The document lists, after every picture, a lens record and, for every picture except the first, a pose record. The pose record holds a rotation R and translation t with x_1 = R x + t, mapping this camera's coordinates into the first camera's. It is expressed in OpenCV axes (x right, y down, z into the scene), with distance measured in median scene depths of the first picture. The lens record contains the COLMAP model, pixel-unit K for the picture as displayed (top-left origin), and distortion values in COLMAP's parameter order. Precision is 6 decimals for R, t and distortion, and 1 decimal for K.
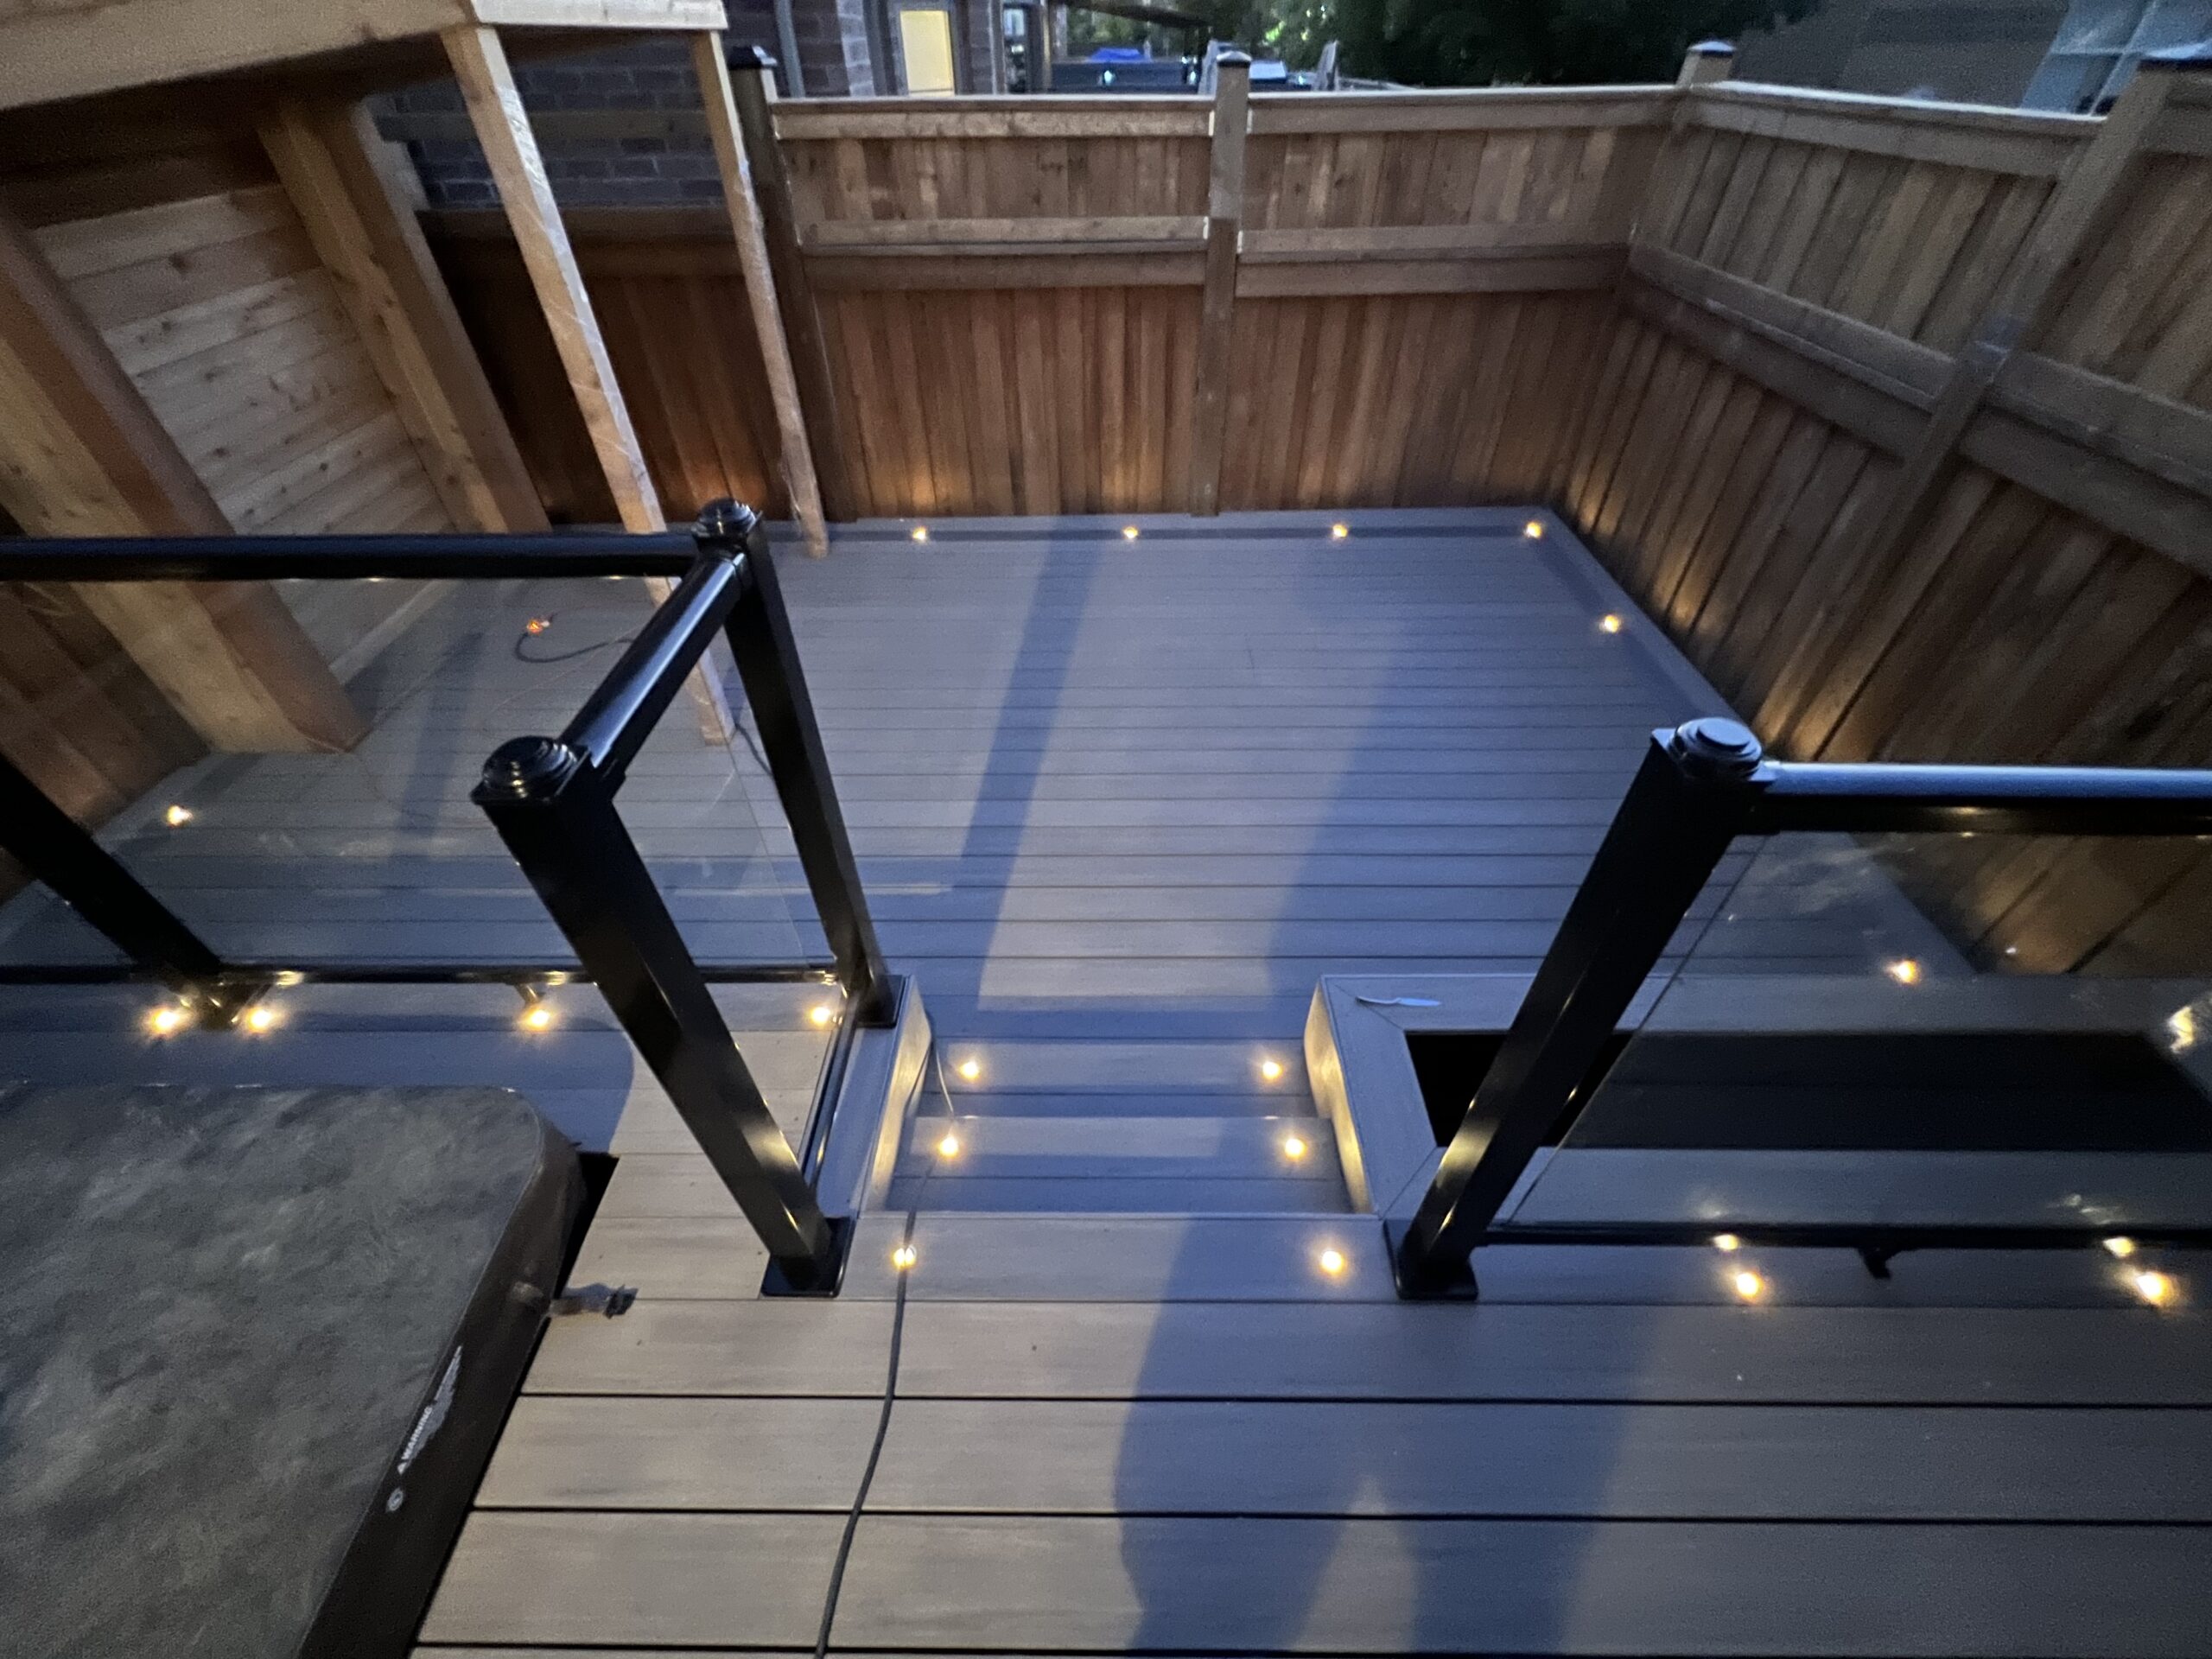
lens RADIAL K [[879.5, 0, 1102.3], [0, 879.5, 826.6], [0, 0, 1]] dist [-0.000547, -0.000336]
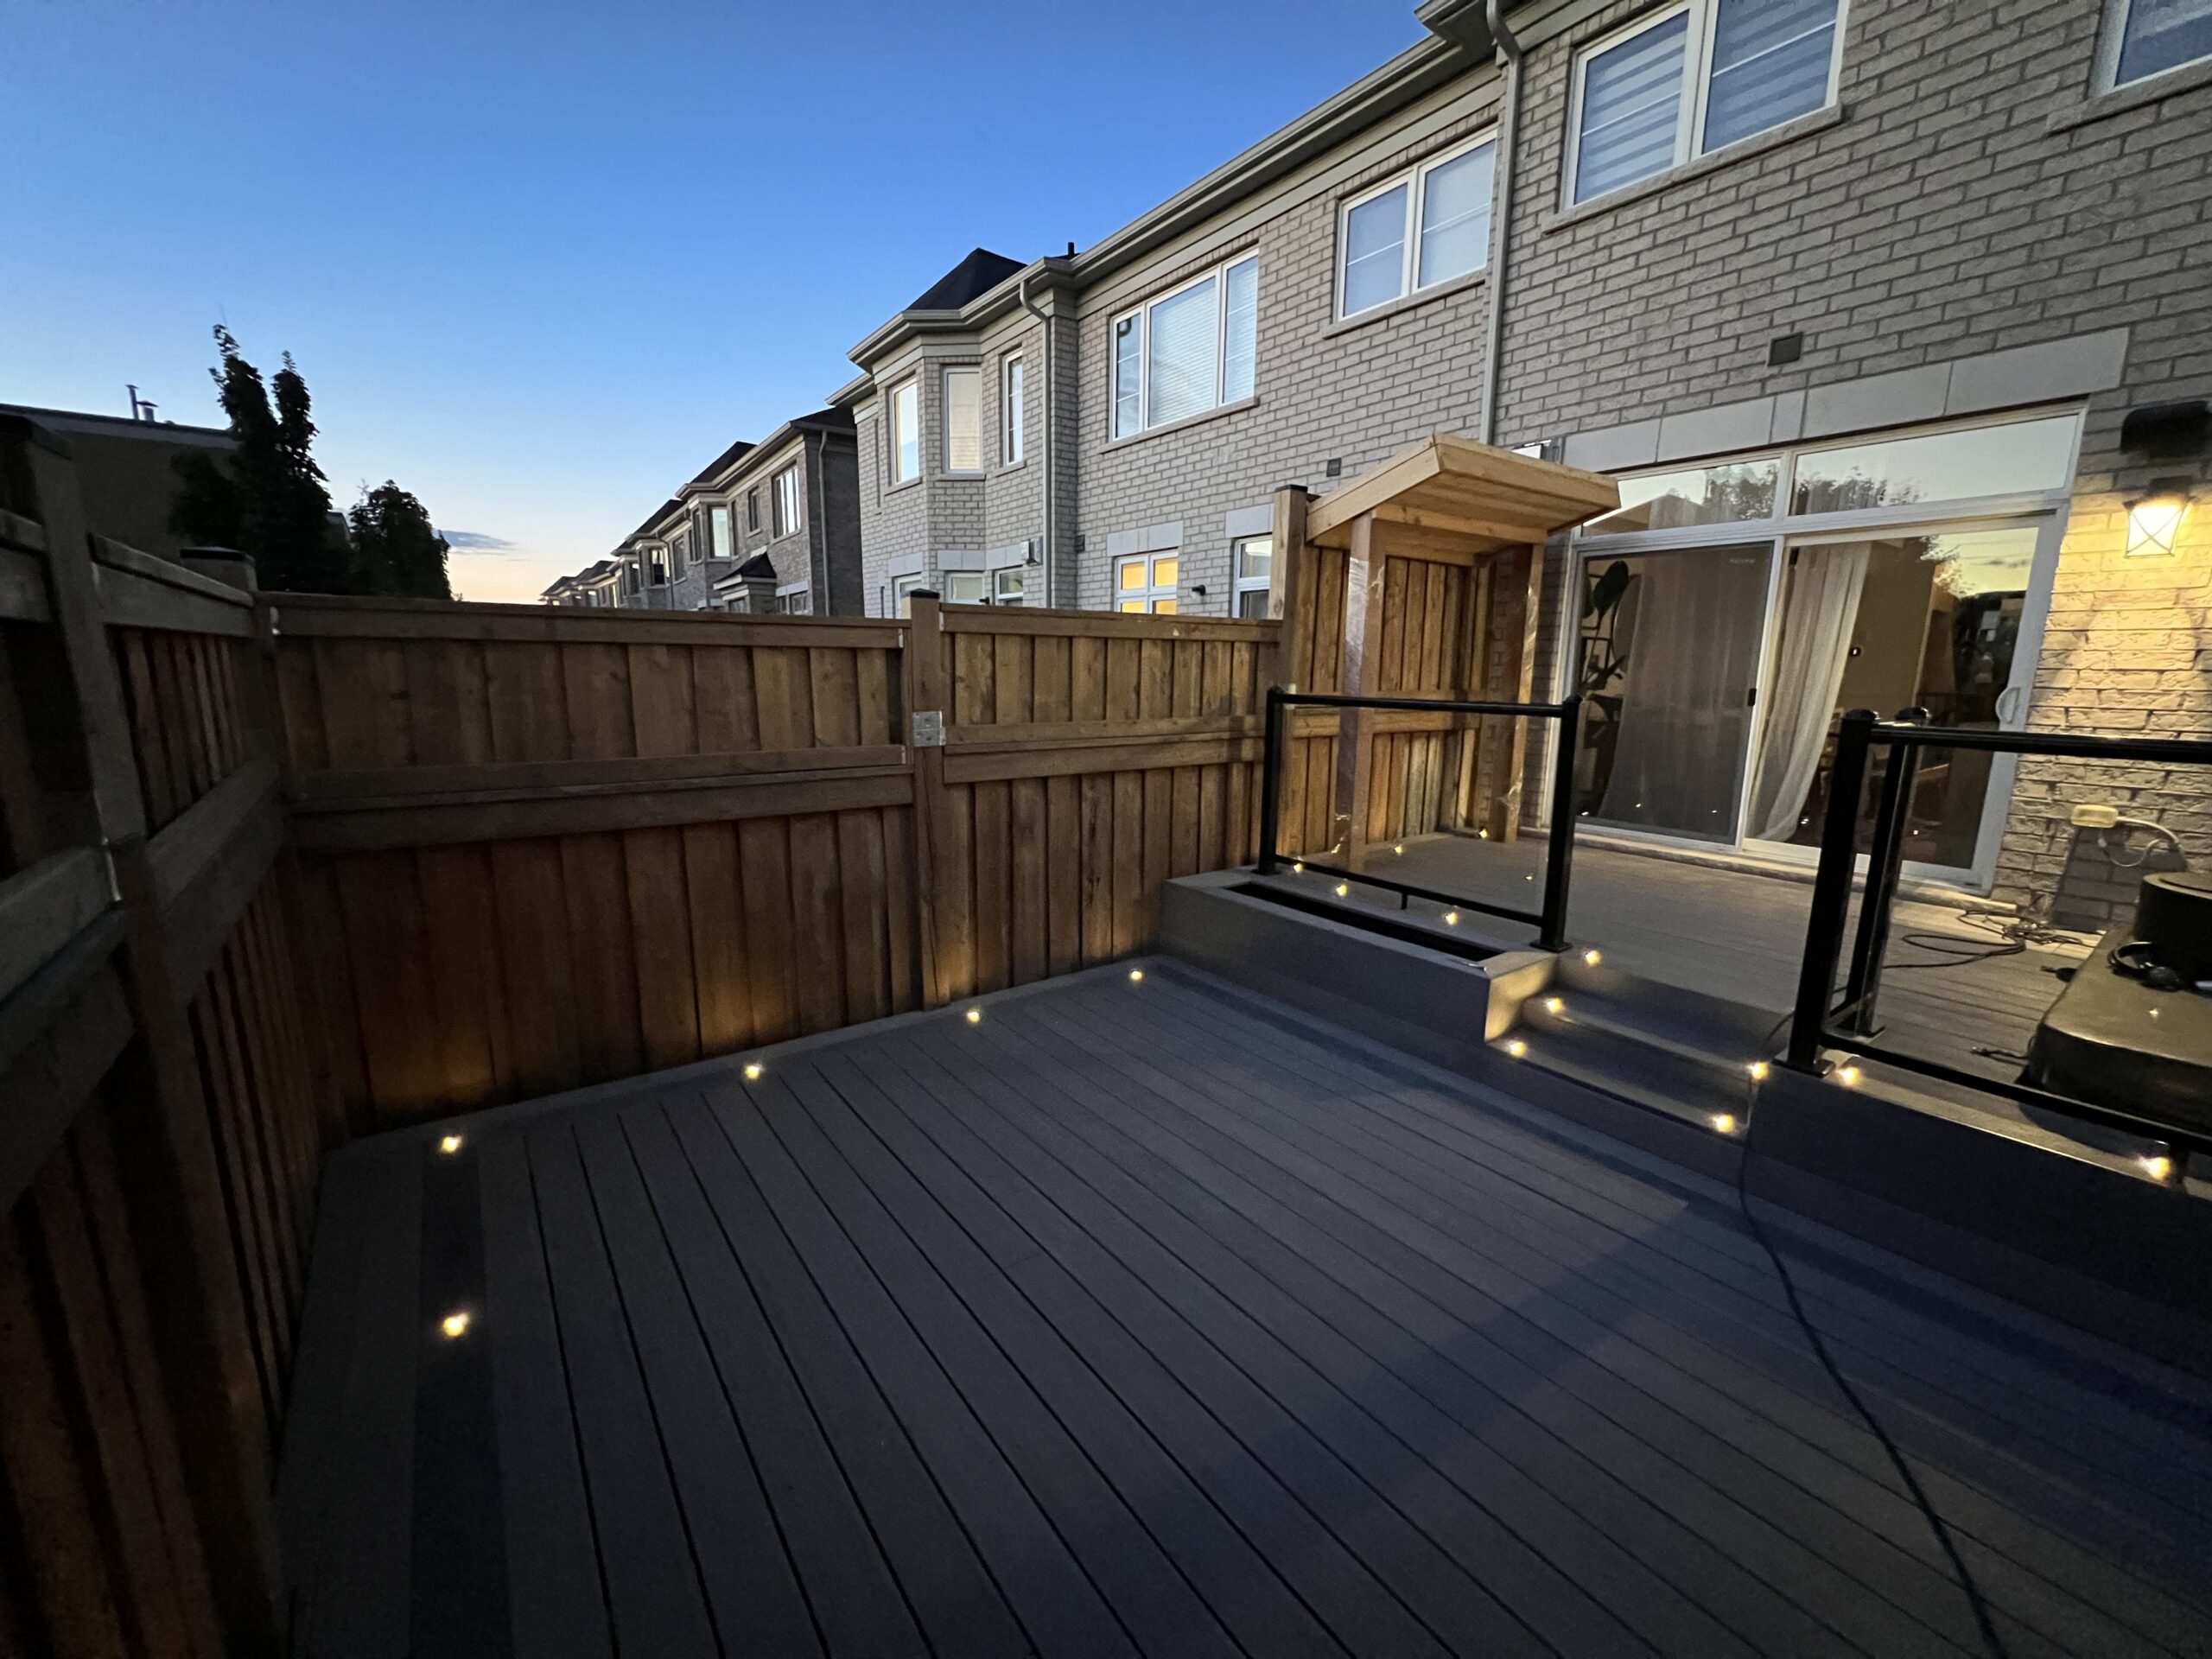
lens RADIAL K [[880.5, 0, 1102.3], [0, 880.5, 828.7], [0, 0, 1]] dist [-0.003539, 0.000903]
pose [[-0.605701, -0.146416, 0.782106, -0.312244], [0.526761, 0.662907, 0.532051, -0.697163], [-0.596364, 0.734246, -0.324396, 0.914180]]
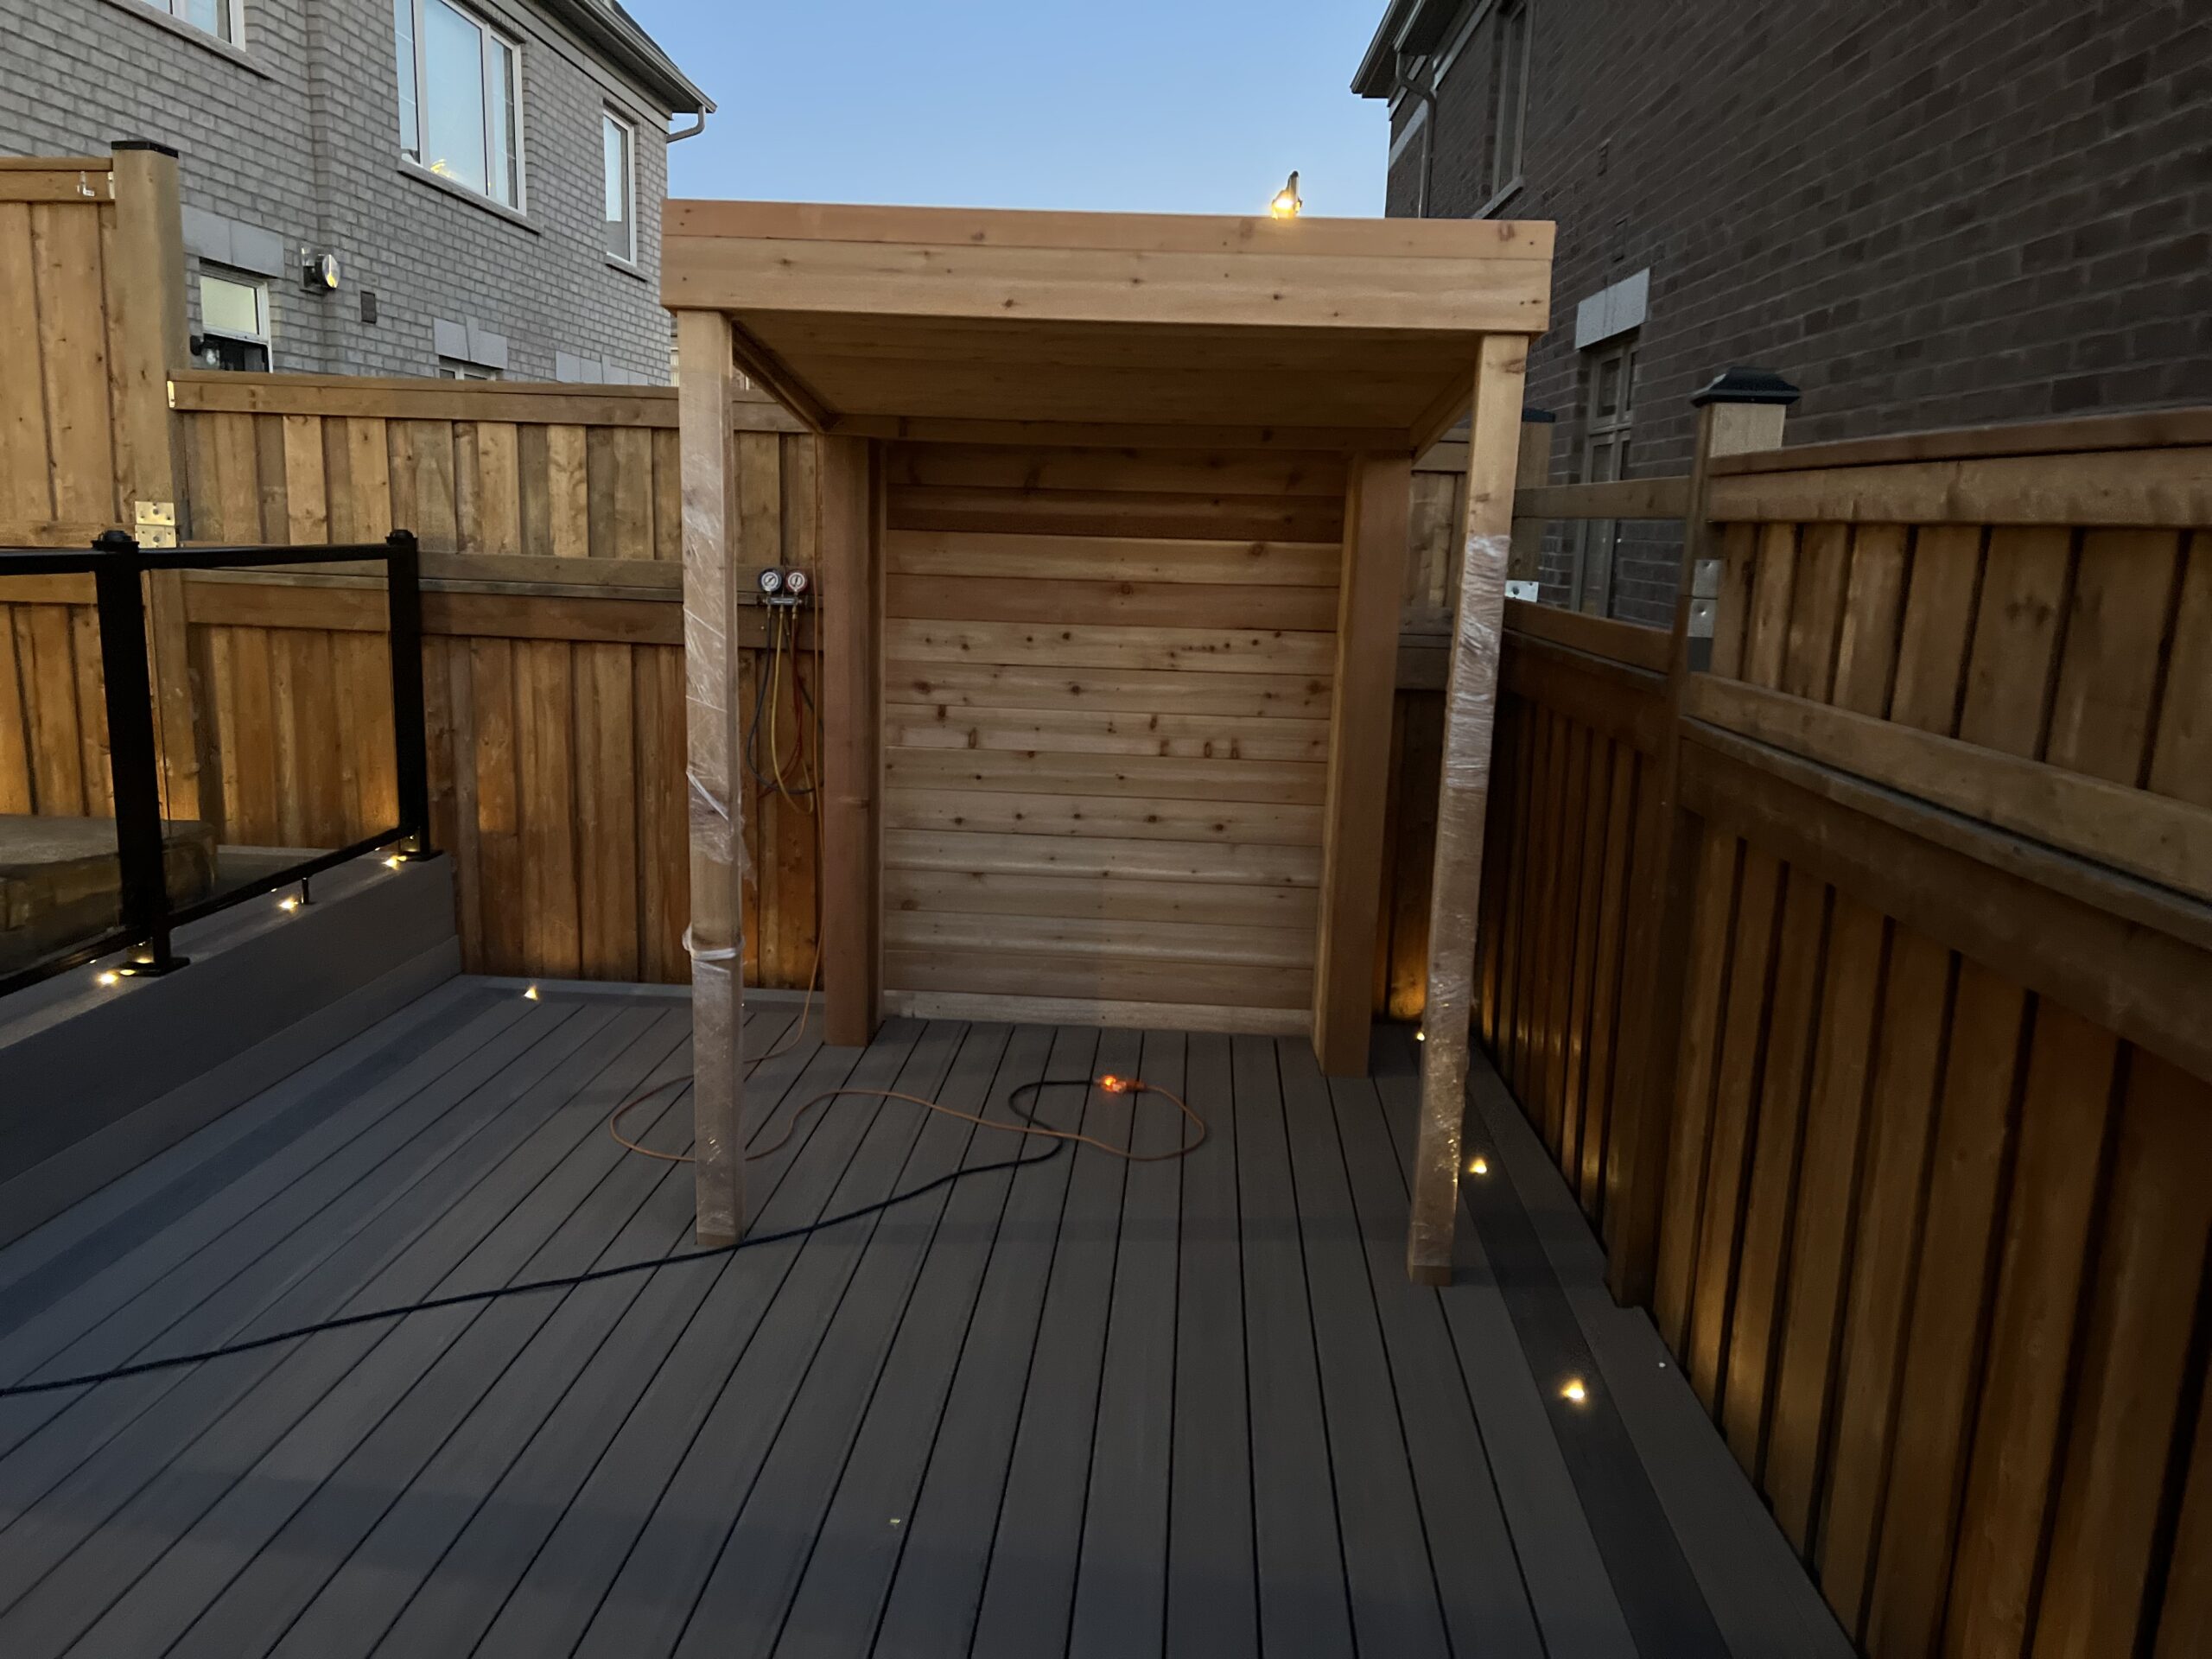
lens RADIAL K [[1648.3, 0, 1104.0], [0, 1648.3, 846.1], [0, 0, 1]] dist [0.050362, -0.054635]
pose [[-0.039212, 0.196432, -0.979733, 0.526581], [-0.694457, 0.699631, 0.168067, -0.580726], [0.718465, 0.686972, 0.108979, 0.774465]]
